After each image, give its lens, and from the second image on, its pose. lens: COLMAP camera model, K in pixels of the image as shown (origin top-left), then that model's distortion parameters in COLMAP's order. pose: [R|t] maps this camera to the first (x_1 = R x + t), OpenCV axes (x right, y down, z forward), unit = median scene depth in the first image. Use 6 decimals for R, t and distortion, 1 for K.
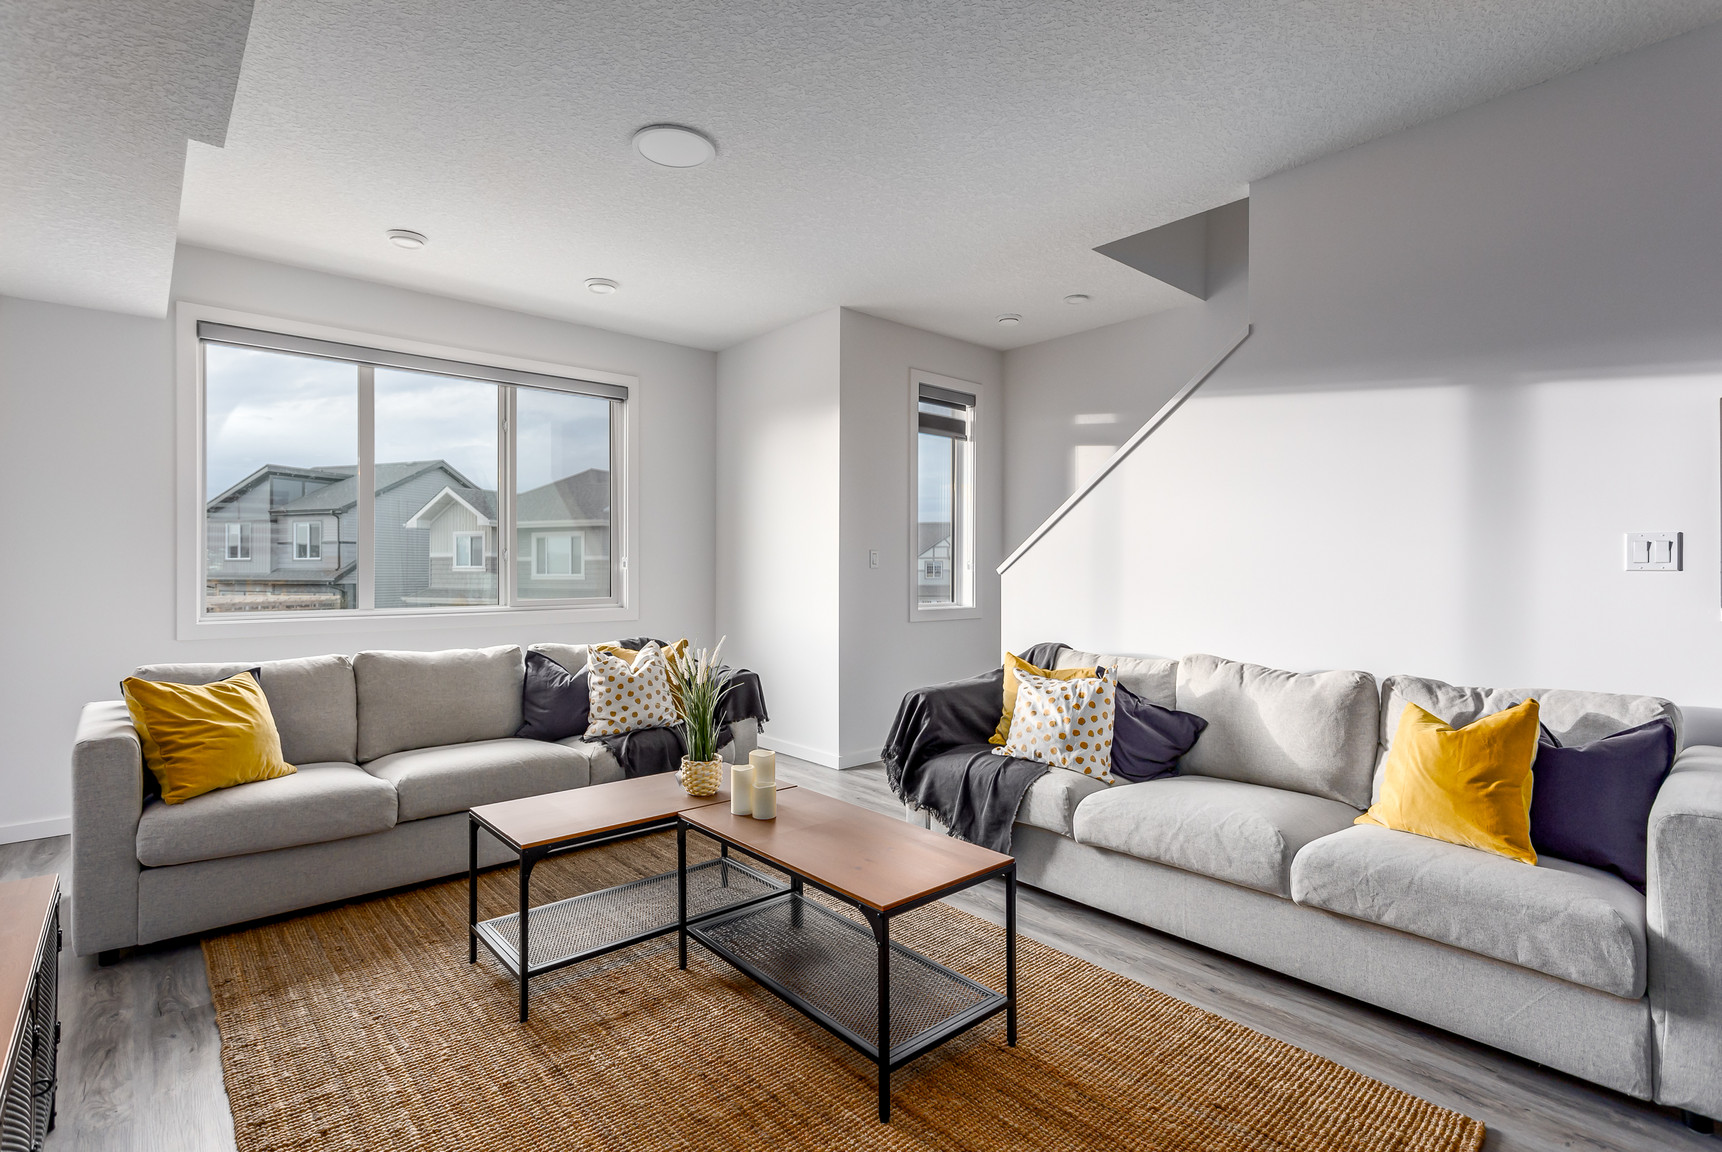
lens RADIAL K [[825.3, 0, 862.6], [0, 825.3, 565.5], [0, 0, 1]] dist [0.002345, -0.000056]
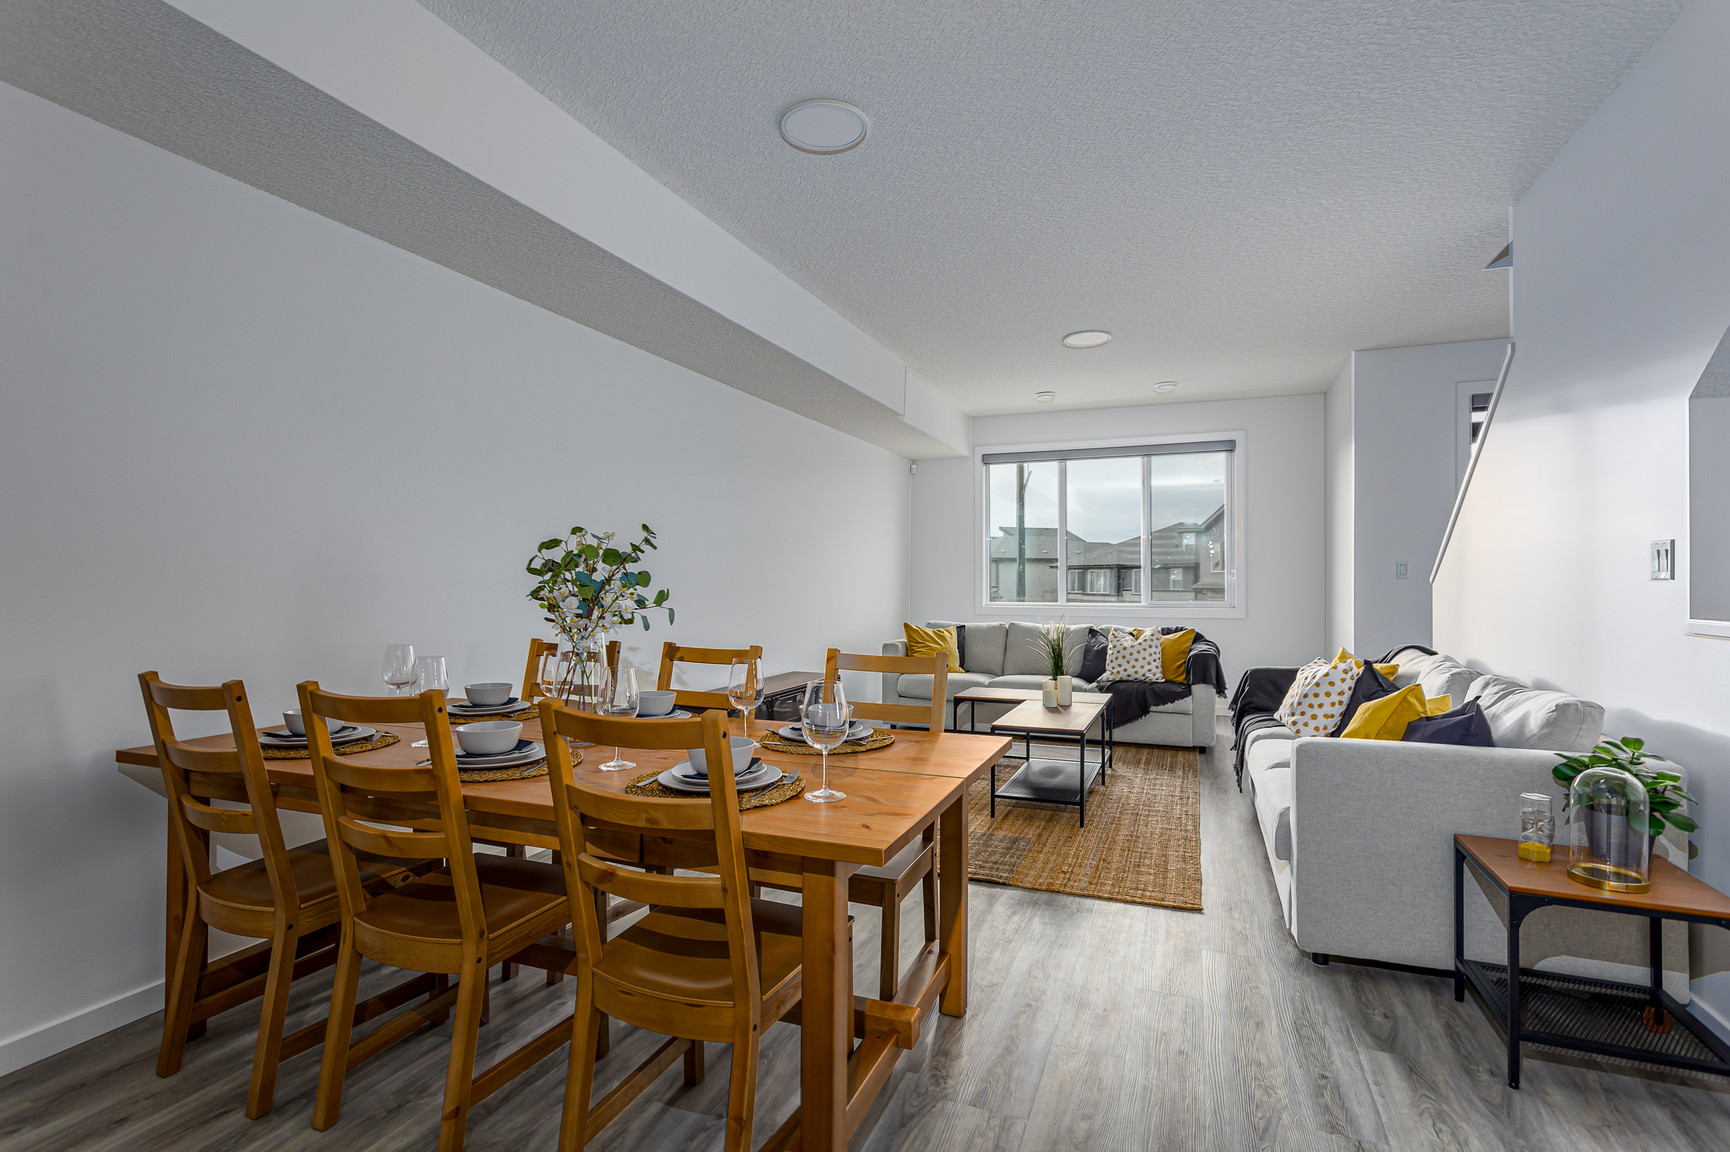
lens RADIAL K [[829.2, 0, 863.8], [0, 829.2, 578.1], [0, 0, 1]] dist [0.002345, -0.000056]
pose [[0.449831, -0.002033, -0.893111, 0.931017], [0.002742, 0.999996, -0.000895, 0.002122], [0.893109, -0.002046, 0.449835, -0.176039]]
